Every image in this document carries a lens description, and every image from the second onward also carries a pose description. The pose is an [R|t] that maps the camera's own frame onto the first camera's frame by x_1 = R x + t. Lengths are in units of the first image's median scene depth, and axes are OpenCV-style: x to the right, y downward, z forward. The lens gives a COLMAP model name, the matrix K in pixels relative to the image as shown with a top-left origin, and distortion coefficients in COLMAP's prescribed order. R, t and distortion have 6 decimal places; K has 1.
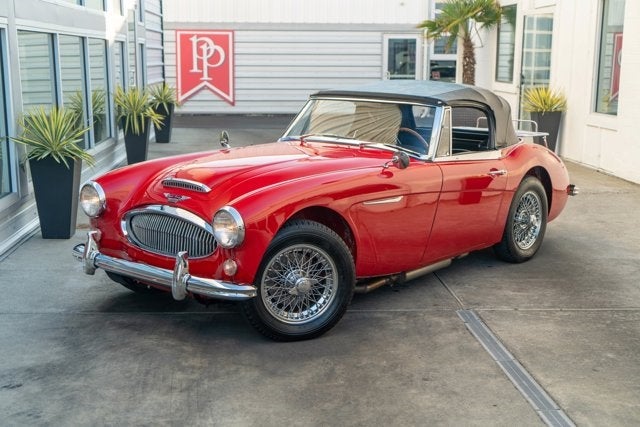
lens RADIAL K [[864.3, 0, 320.0], [0, 864.3, 213.5], [0, 0, 1]] dist [0.024657, 0.098141]
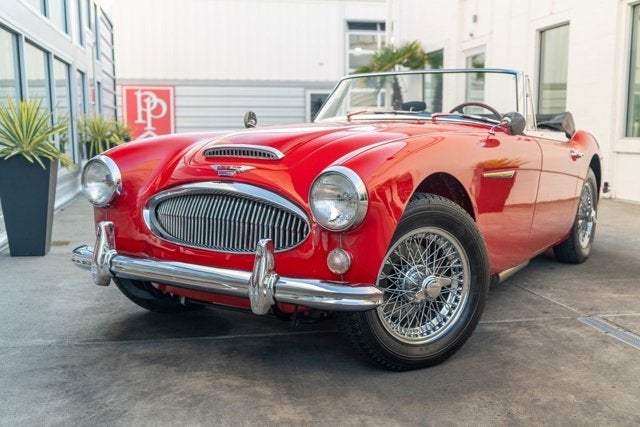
lens RADIAL K [[697.9, 0, 320.0], [0, 697.9, 213.5], [0, 0, 1]] dist [0.010363, 0.038584]
pose [[0.991498, -0.023173, 0.128043, -0.117560], [0.030366, 0.998051, -0.054513, 0.035383], [-0.126531, 0.057938, 0.990269, 0.312168]]
